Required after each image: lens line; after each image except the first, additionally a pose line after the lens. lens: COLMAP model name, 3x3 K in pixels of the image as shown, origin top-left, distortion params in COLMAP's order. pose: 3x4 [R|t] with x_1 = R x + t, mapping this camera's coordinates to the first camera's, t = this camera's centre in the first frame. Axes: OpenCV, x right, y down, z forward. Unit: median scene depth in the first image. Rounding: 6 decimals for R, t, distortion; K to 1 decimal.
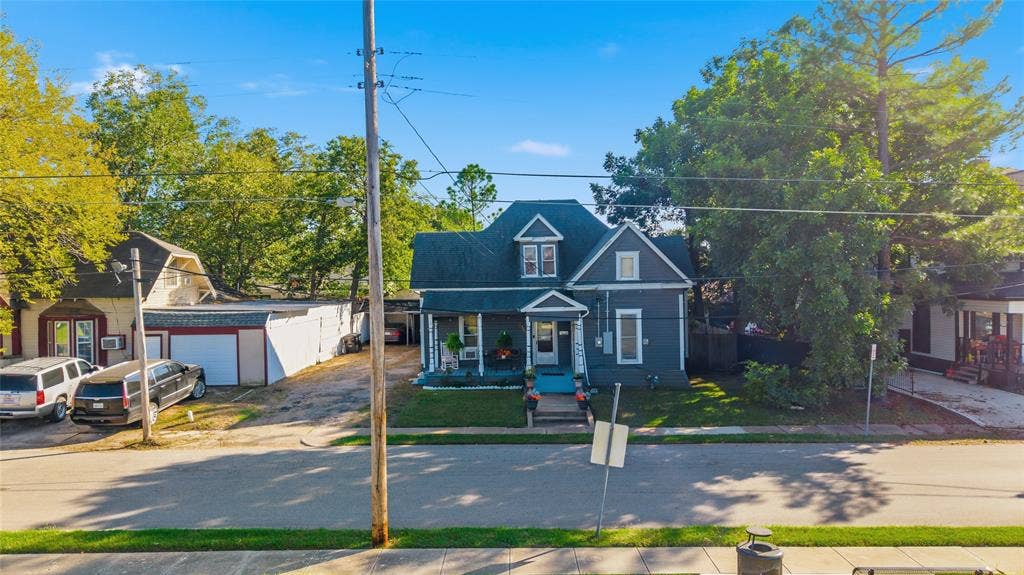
lens RADIAL K [[698.9, 0, 522.7], [0, 698.9, 263.3], [0, 0, 1]] dist [0.025802, -0.023775]
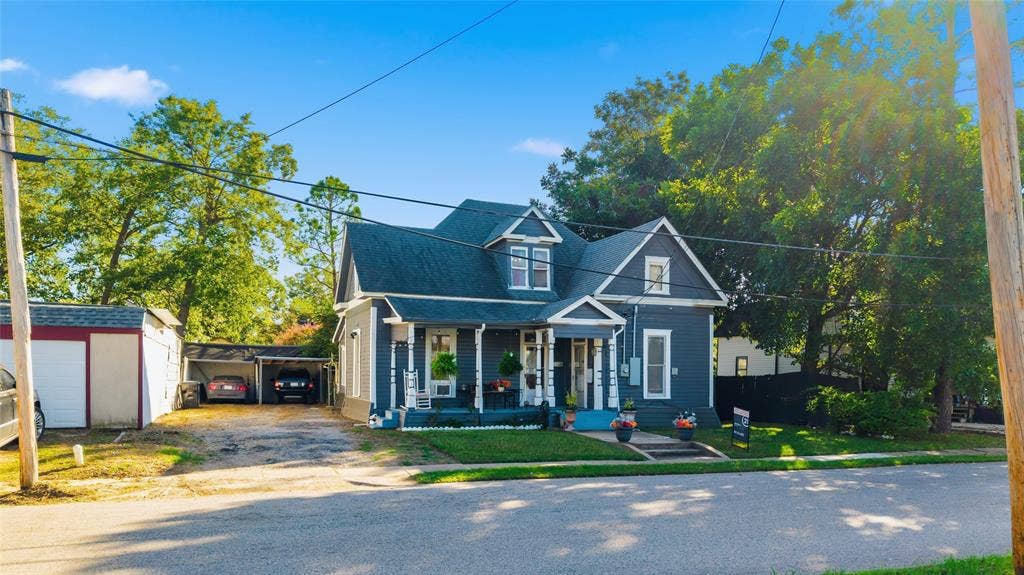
lens RADIAL K [[727.0, 0, 519.5], [0, 727.0, 363.2], [0, 0, 1]] dist [0.034338, -0.005082]
pose [[0.926339, 0.028062, 0.375645, -0.301670], [-0.025180, 0.999604, -0.012579, 0.117722], [-0.375849, 0.002193, 0.926678, 0.295054]]
